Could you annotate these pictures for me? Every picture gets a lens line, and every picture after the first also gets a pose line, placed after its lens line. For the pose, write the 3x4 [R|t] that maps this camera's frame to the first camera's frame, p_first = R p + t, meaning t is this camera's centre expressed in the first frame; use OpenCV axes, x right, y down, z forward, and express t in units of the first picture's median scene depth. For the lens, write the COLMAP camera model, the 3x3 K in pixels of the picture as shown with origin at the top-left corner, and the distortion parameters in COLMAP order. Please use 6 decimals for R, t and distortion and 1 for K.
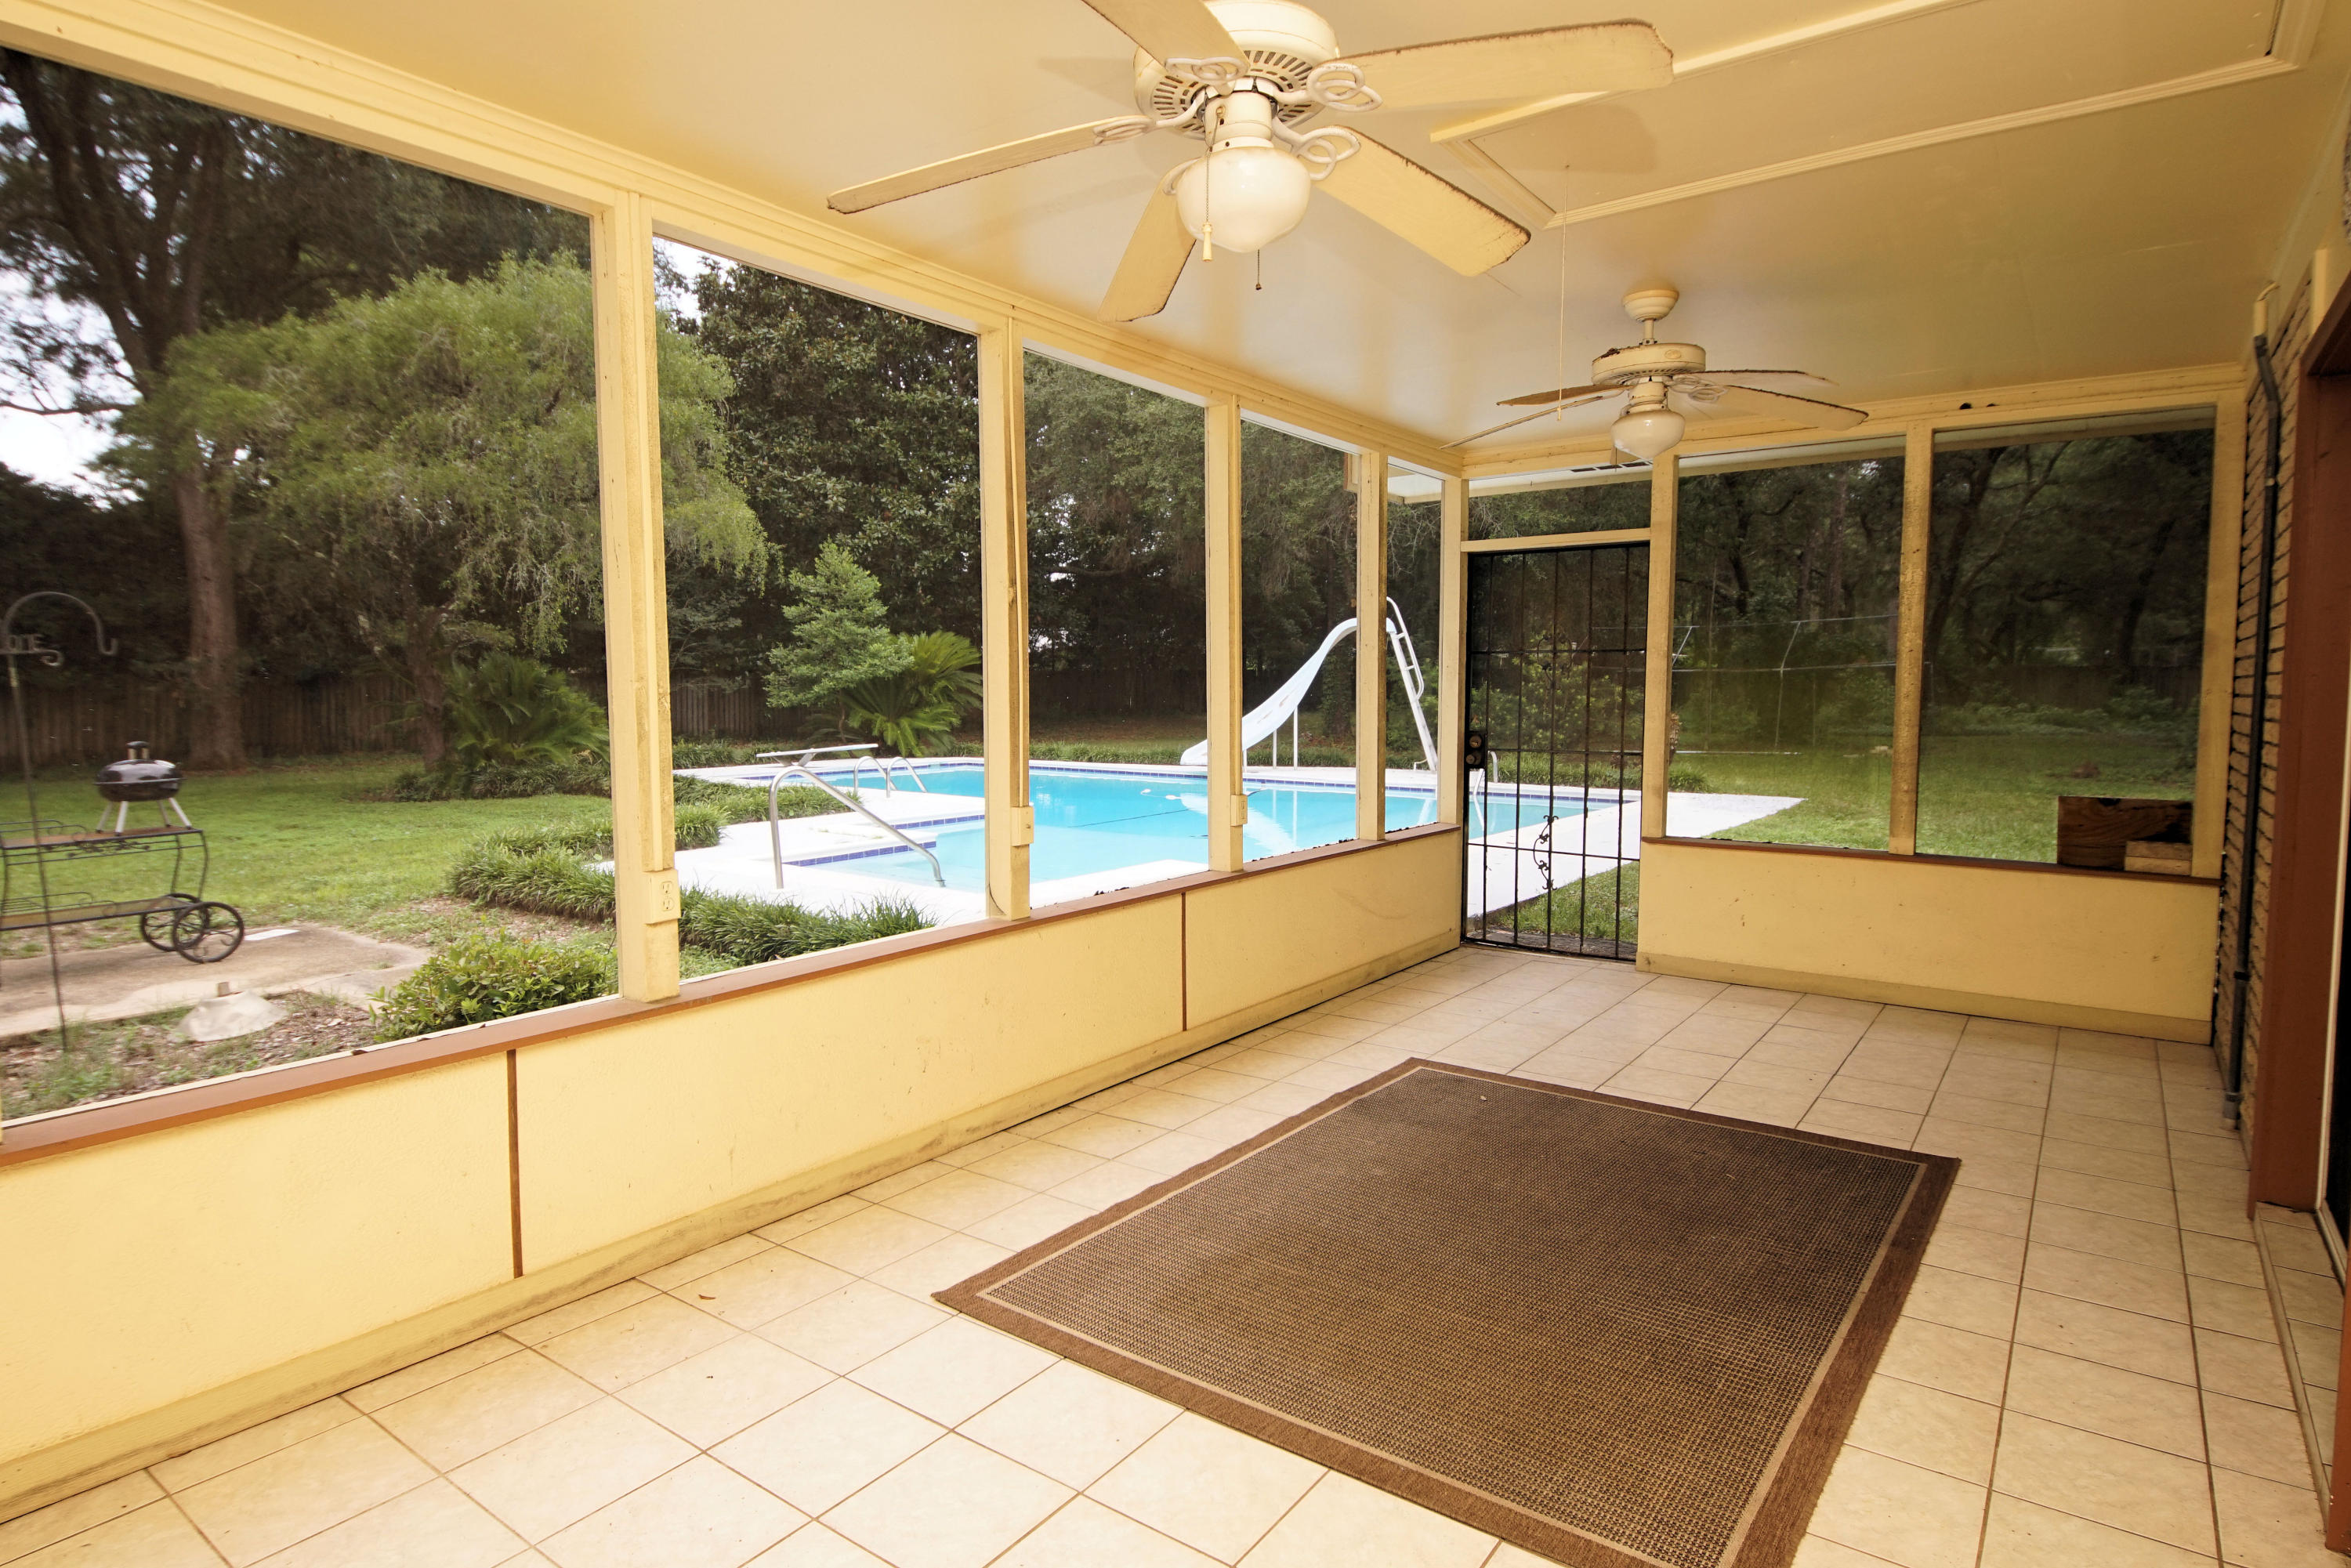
lens RADIAL K [[1251.1, 0, 1158.0], [0, 1251.1, 777.6], [0, 0, 1]] dist [0.030572, -0.027106]
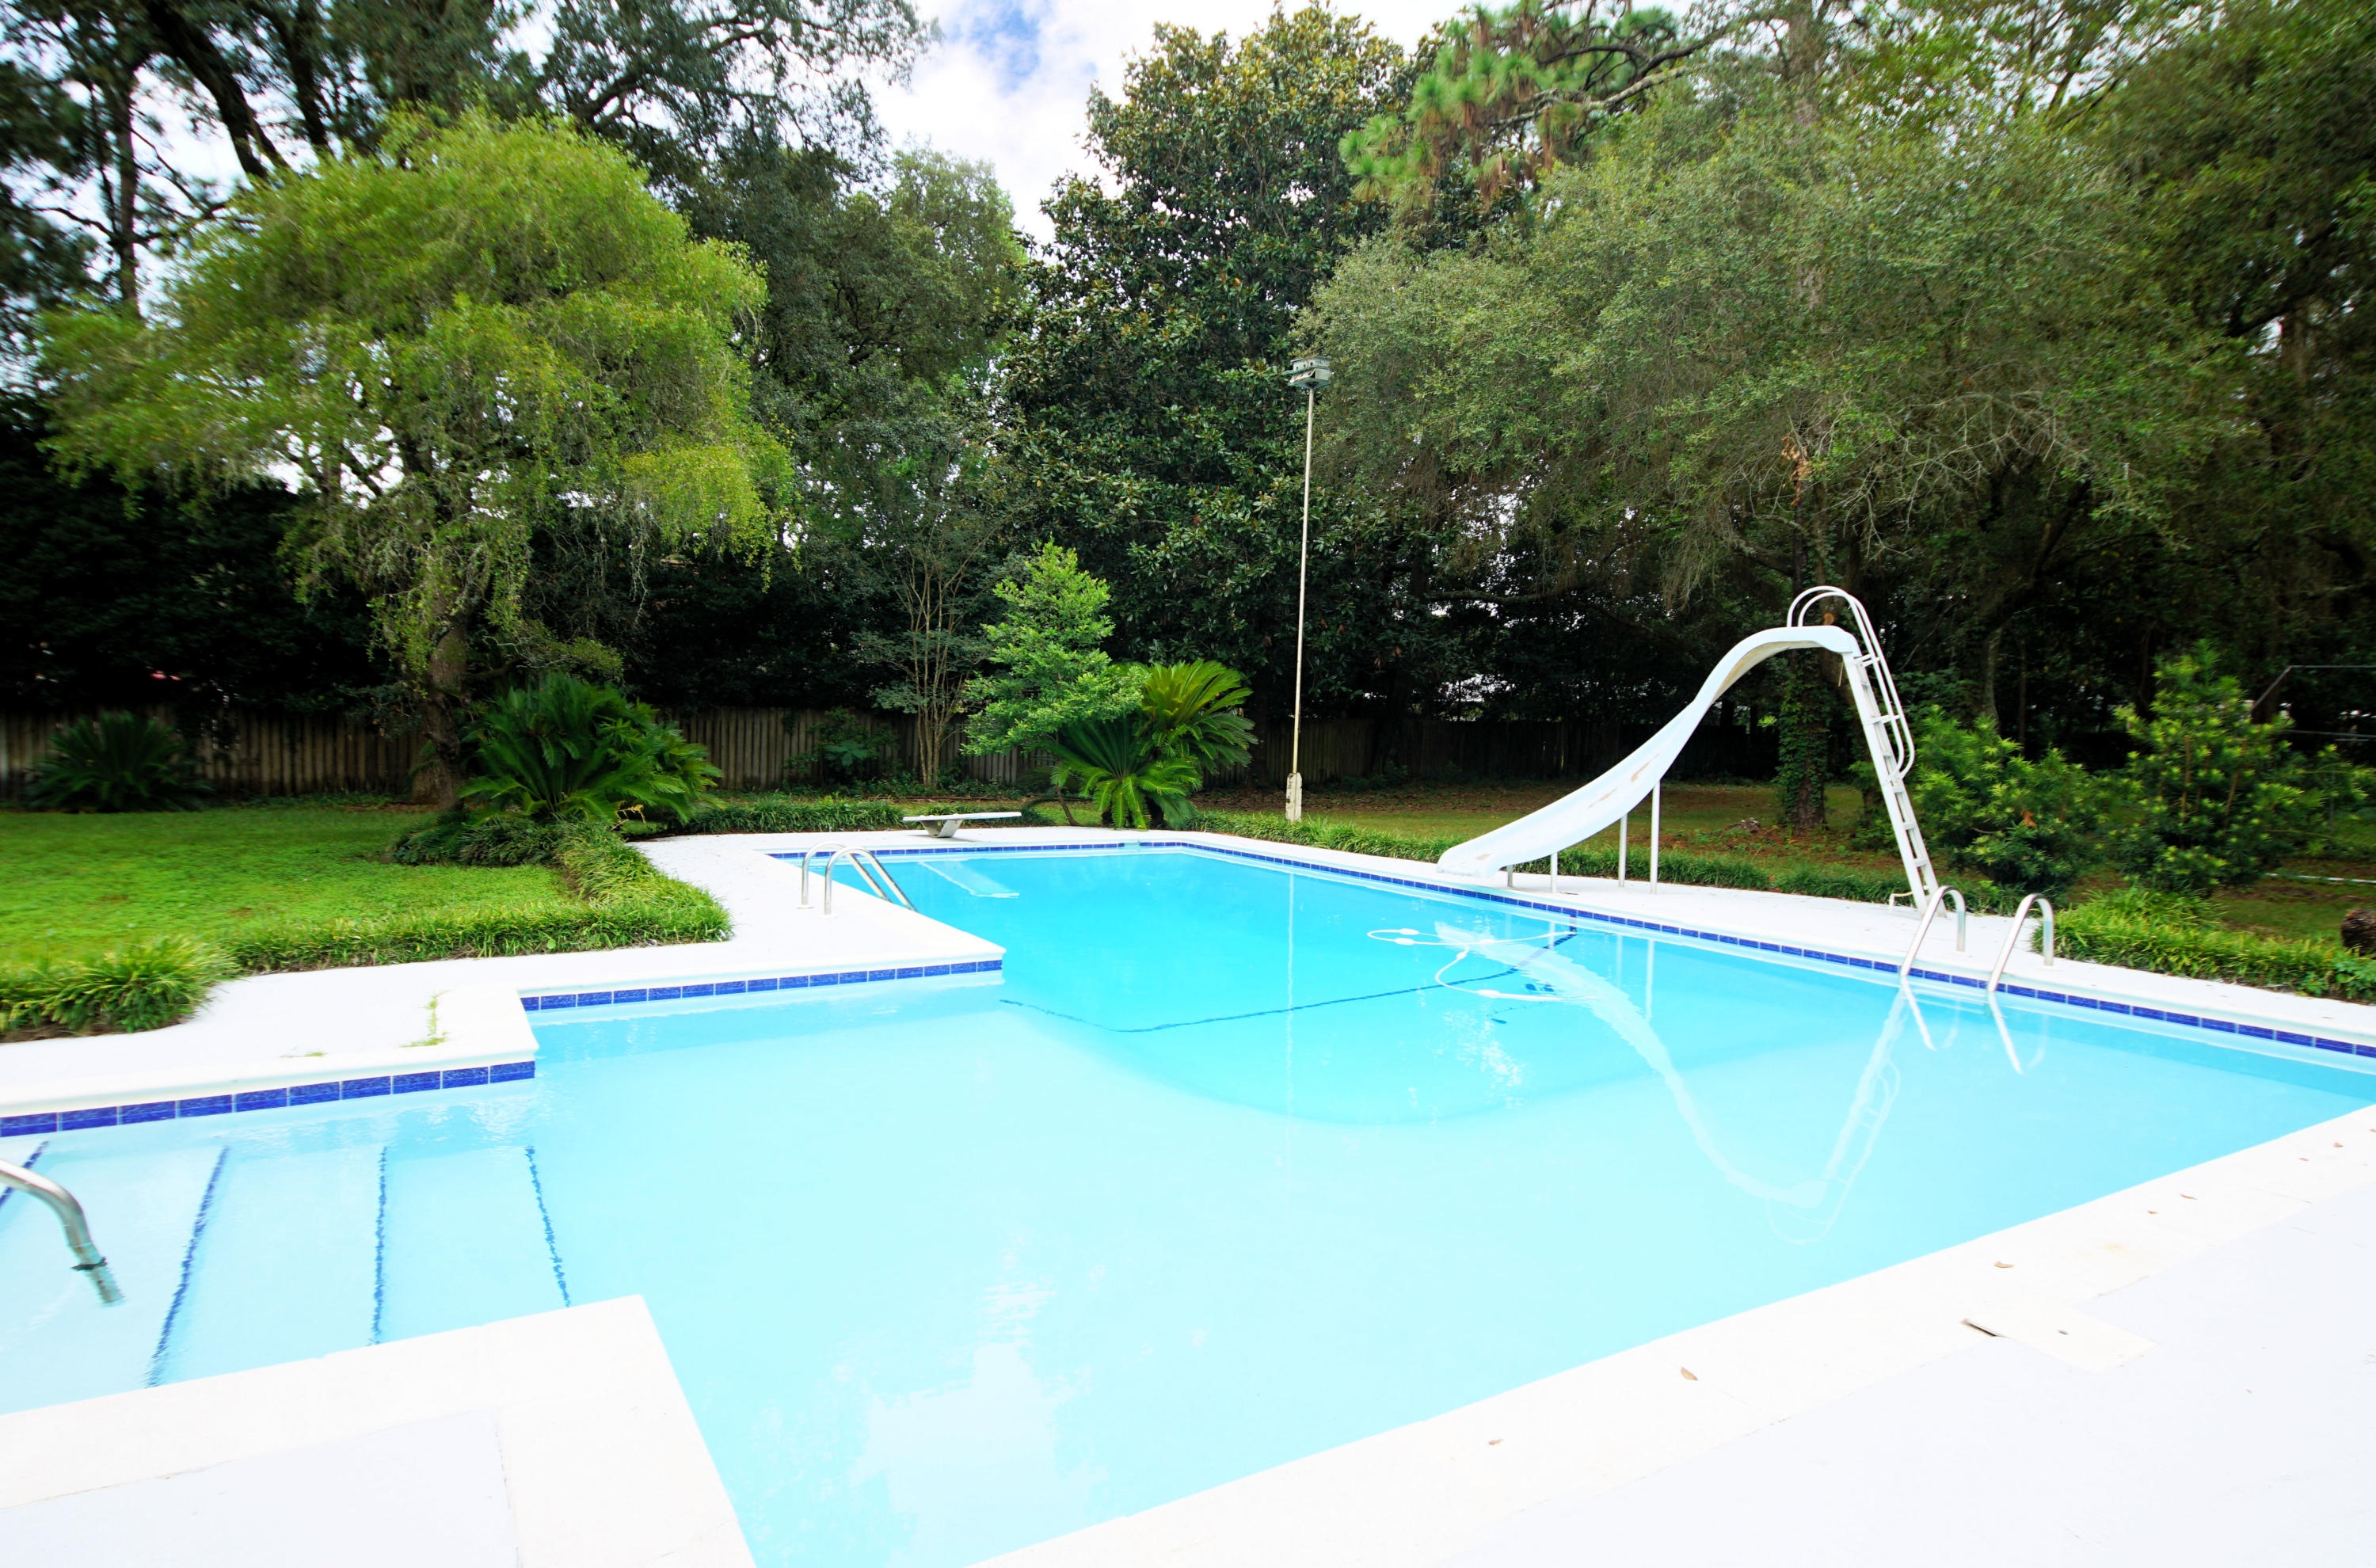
lens RADIAL K [[1253.5, 0, 1188.0], [0, 1253.5, 784.0], [0, 0, 1]] dist [0.023429, -0.037594]
pose [[0.925575, 0.040379, -0.376404, 0.111526], [-0.053879, 0.998224, -0.025403, -0.025926], [0.374710, 0.043792, 0.926107, 0.335201]]
